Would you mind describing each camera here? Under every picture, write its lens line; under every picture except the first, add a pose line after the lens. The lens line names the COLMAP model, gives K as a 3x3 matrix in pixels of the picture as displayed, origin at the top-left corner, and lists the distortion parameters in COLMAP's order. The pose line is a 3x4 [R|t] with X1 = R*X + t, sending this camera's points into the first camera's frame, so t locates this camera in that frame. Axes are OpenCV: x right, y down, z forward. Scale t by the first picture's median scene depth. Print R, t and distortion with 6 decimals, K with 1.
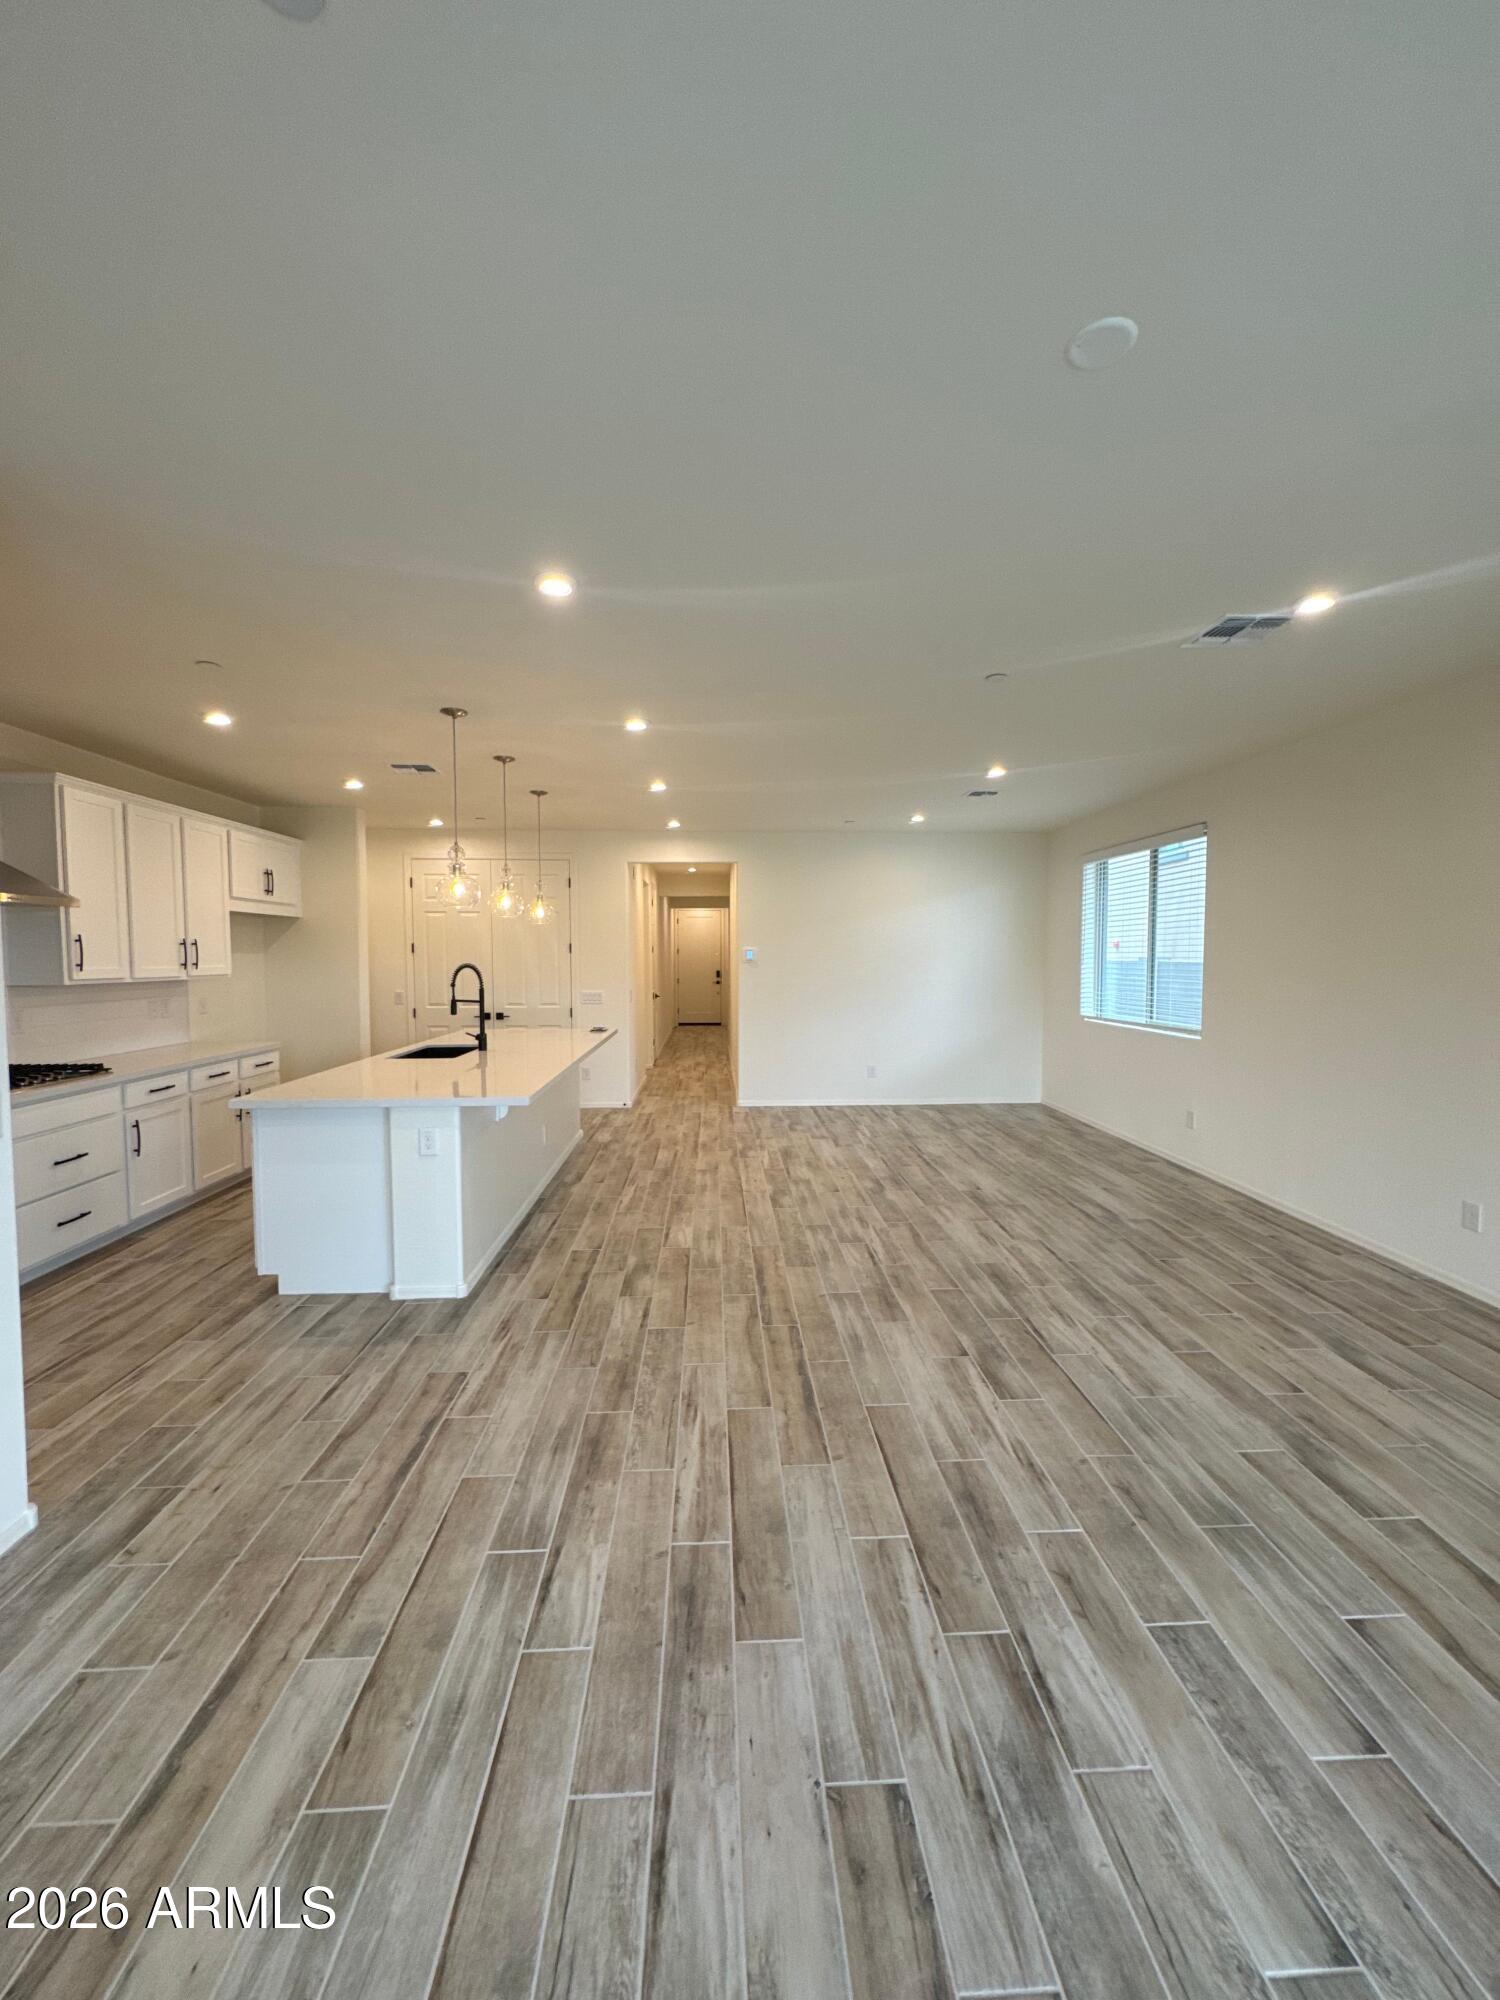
lens RADIAL K [[803.7, 0, 743.3], [0, 803.7, 997.8], [0, 0, 1]] dist [0.001217, -0.000104]
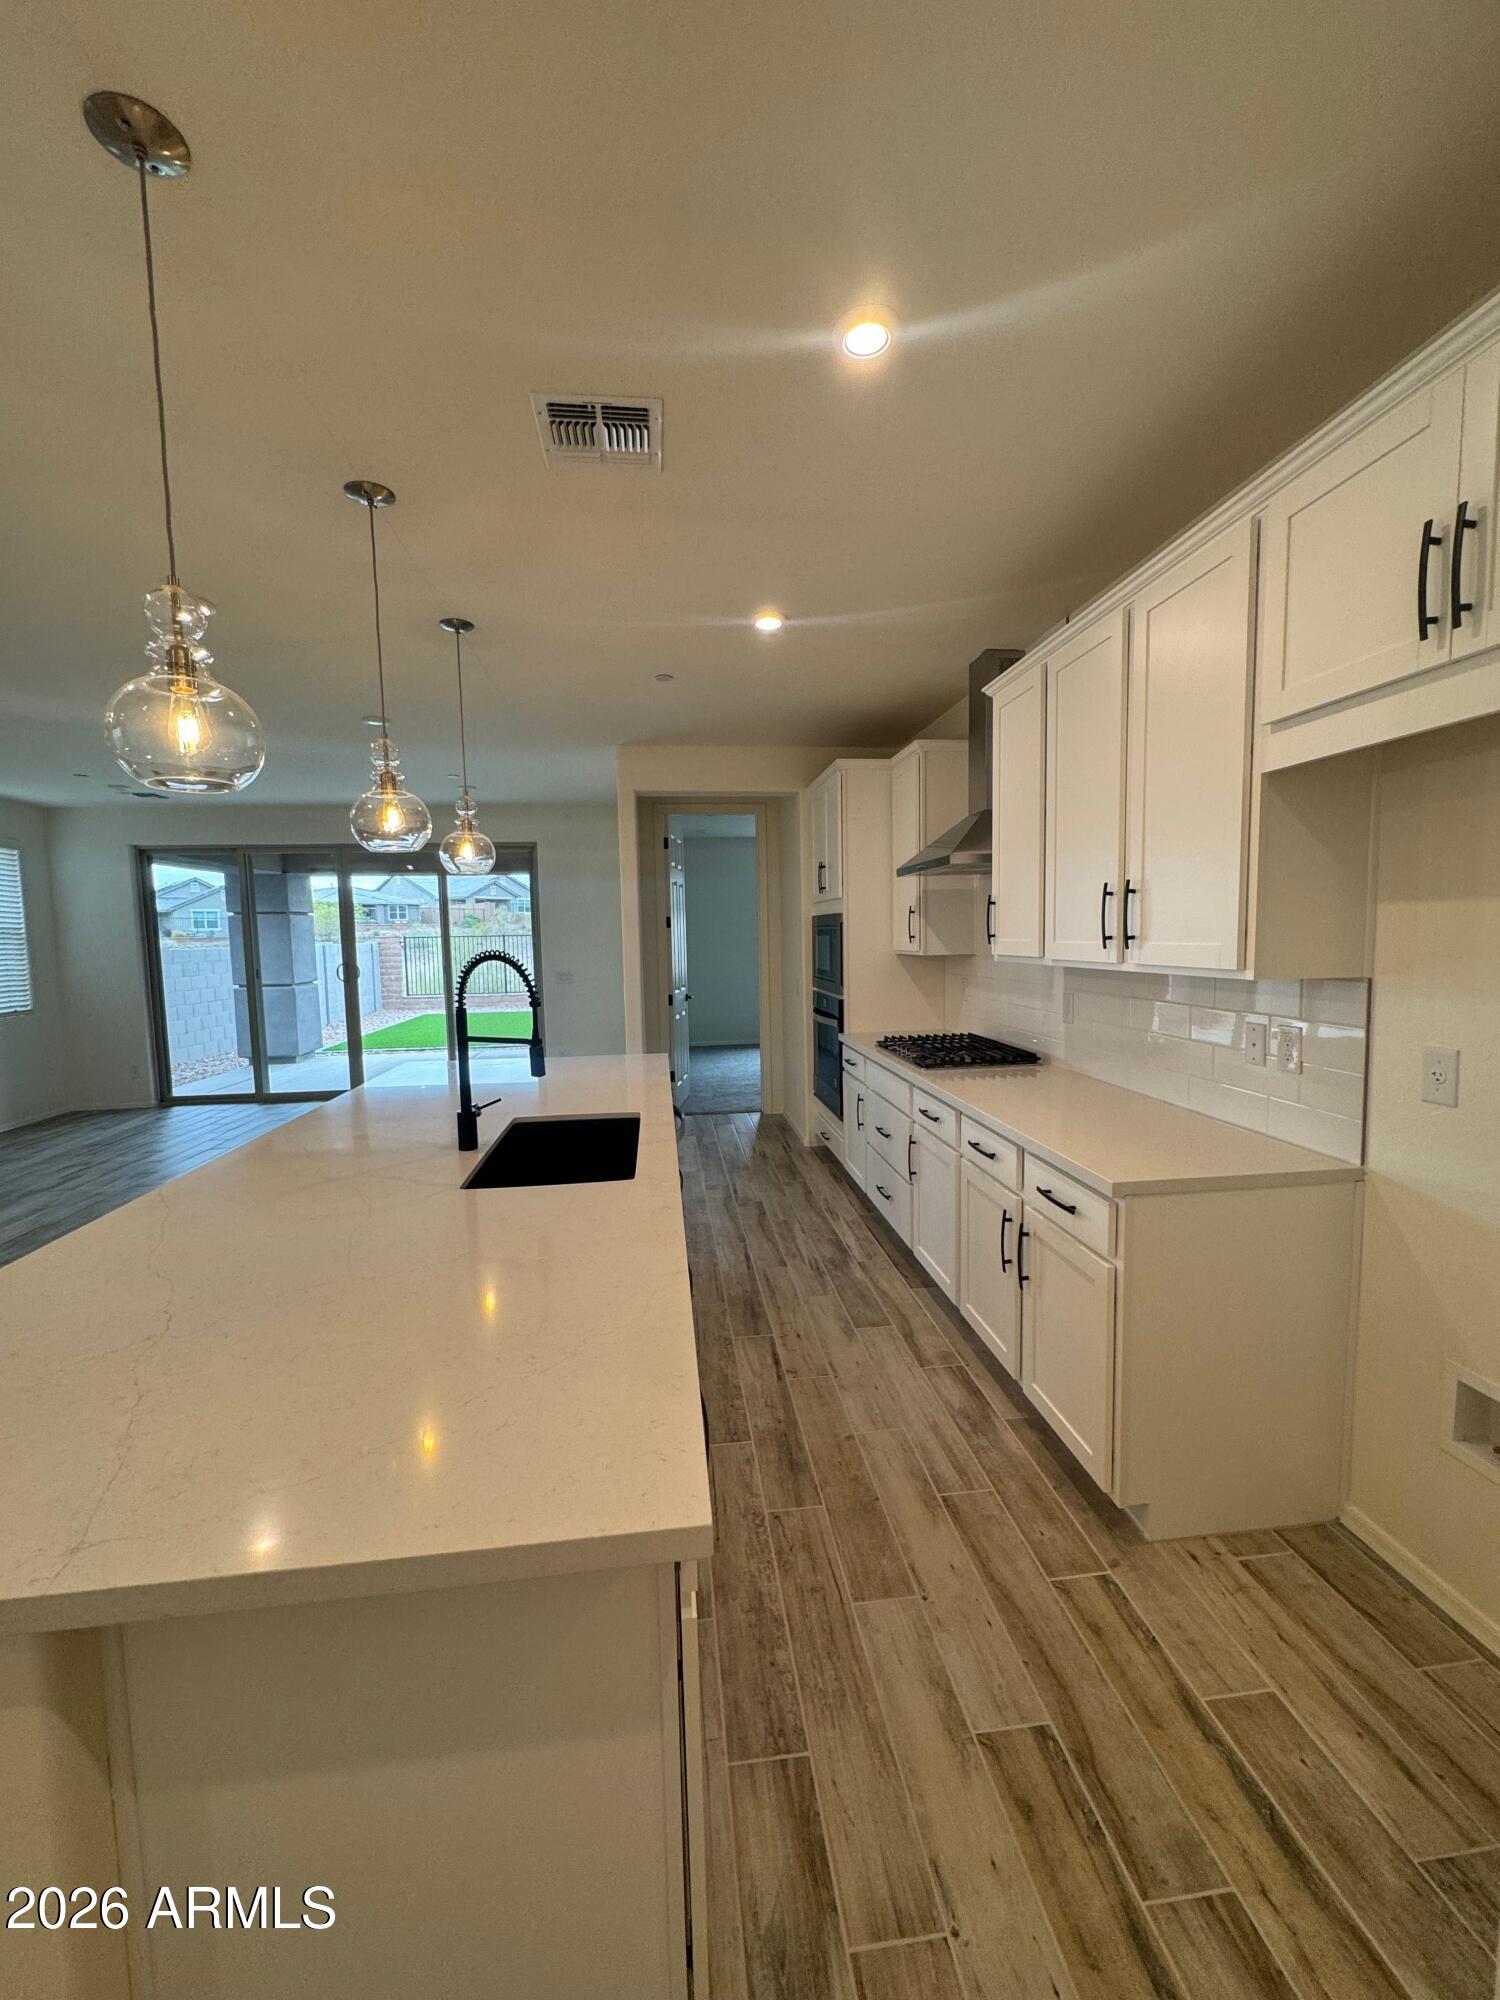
lens RADIAL K [[796.2, 0, 753.8], [0, 796.2, 1000.6], [0, 0, 1]] dist [-0.001870, -0.000187]
pose [[-0.996421, 0.032530, -0.078017, -0.605278], [0.021684, 0.990466, 0.136042, -0.095657], [0.081699, 0.133864, -0.987626, 1.924346]]
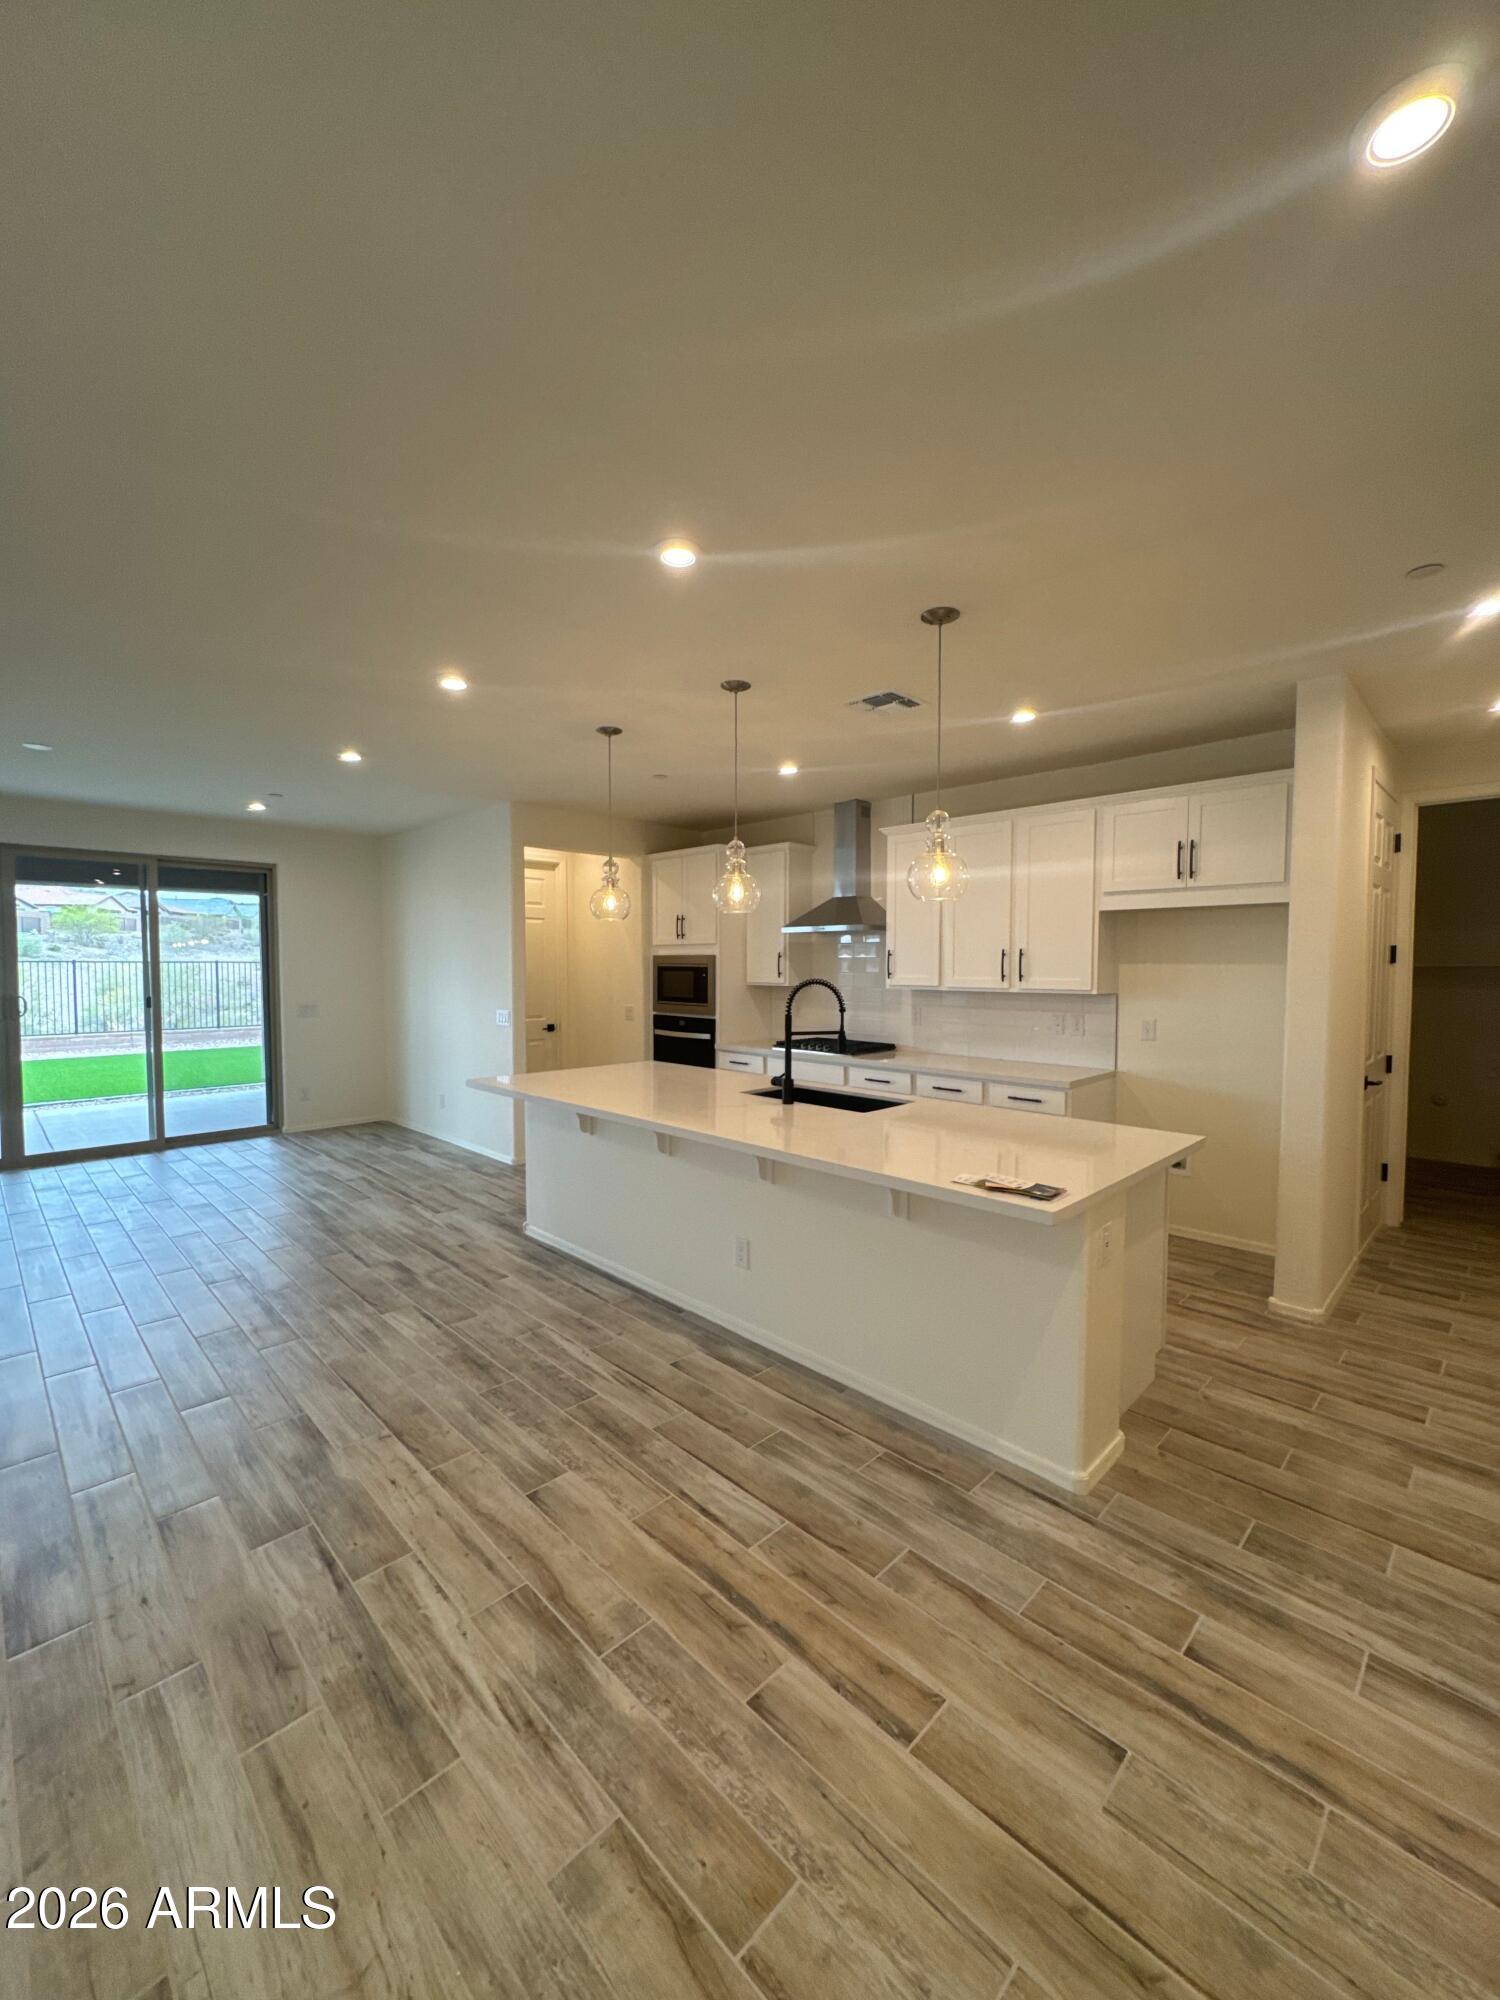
lens RADIAL K [[796.2, 0, 753.8], [0, 796.2, 1000.6], [0, 0, 1]] dist [-0.001870, -0.000187]
pose [[-0.731919, 0.034322, -0.680527, 0.219789], [-0.035239, 0.995487, 0.088107, -0.112070], [0.680480, 0.088468, -0.727407, 1.980876]]
